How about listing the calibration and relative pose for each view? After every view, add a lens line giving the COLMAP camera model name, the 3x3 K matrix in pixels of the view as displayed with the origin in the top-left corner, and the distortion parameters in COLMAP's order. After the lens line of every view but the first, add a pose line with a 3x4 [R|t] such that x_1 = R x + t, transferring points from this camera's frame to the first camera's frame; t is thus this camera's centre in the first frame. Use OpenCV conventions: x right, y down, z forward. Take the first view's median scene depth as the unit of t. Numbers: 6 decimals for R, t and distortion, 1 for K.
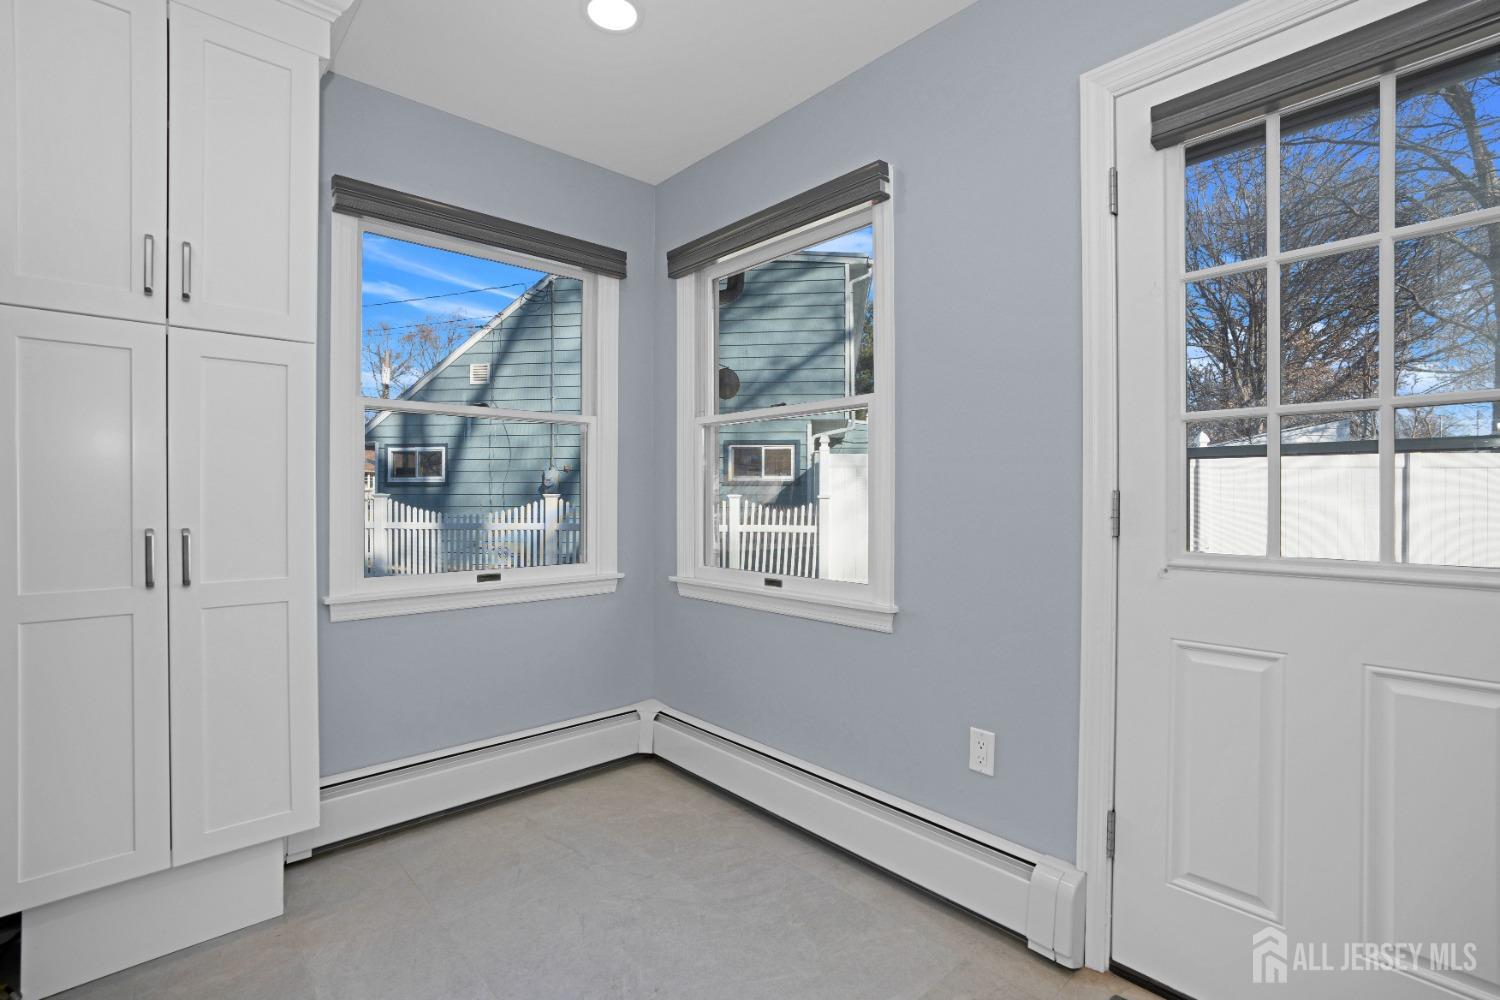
lens RADIAL K [[693.5, 0, 748.3], [0, 693.5, 502.4], [0, 0, 1]] dist [-0.032037, 0.012974]
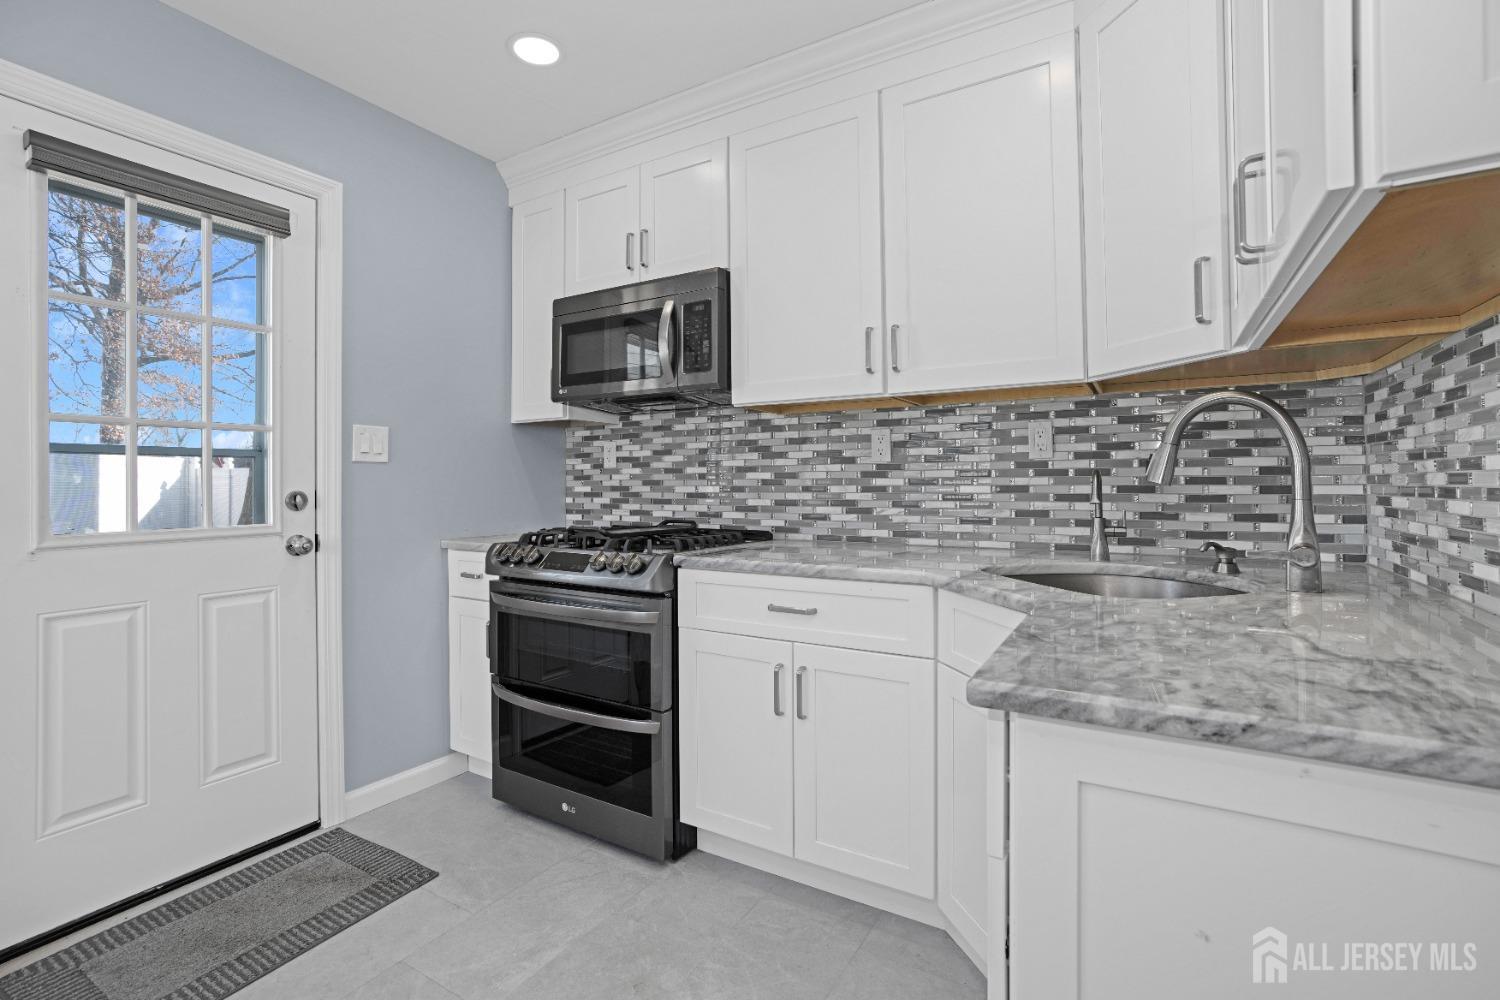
lens RADIAL K [[693.5, 0, 752.6], [0, 693.5, 475.6], [0, 0, 1]] dist [-0.032037, 0.012974]
pose [[-0.298330, 0.008603, 0.954424, -0.554871], [0.013272, 0.999900, -0.004865, -0.004242], [-0.954371, 0.011216, -0.298414, 0.156881]]
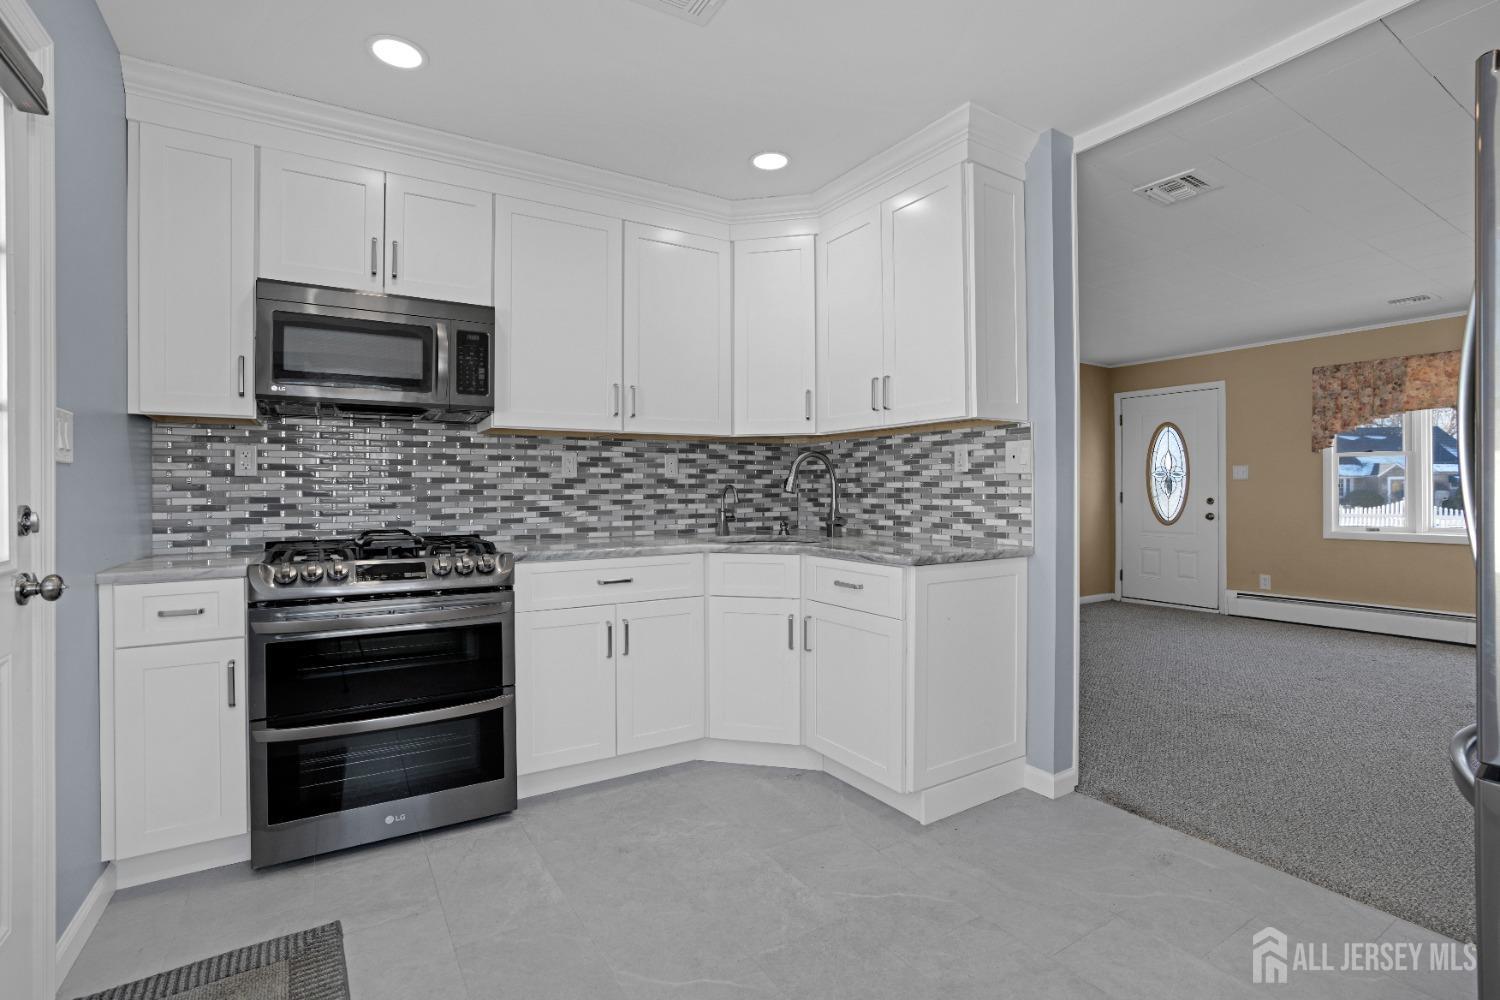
lens RADIAL K [[693.5, 0, 748.7], [0, 693.5, 494.2], [0, 0, 1]] dist [-0.032037, 0.012974]
pose [[-0.985490, 0.002198, 0.169717, -0.190025], [0.004853, 0.999872, 0.015230, -0.012621], [-0.169662, 0.015833, -0.985375, 1.011632]]
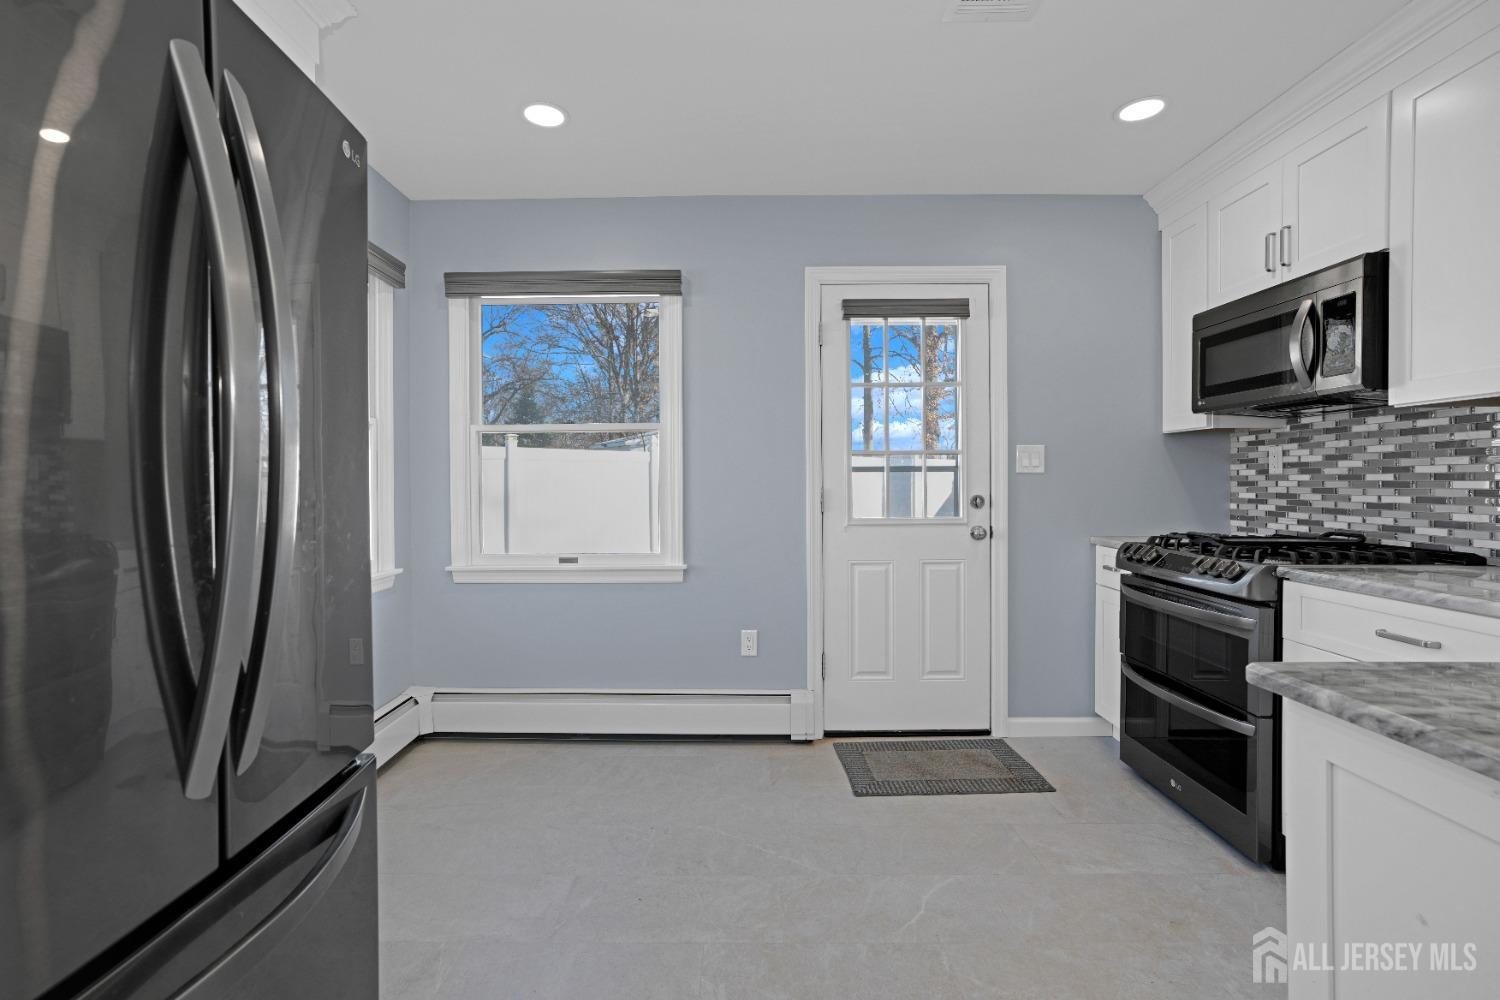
lens RADIAL K [[693.5, 0, 727.1], [0, 693.5, 489.9], [0, 0, 1]] dist [-0.032037, 0.012974]
pose [[0.676867, -0.014983, 0.735953, -0.810724], [0.013633, 0.999877, 0.007818, -0.024016], [-0.735979, 0.004741, 0.676988, -0.094320]]
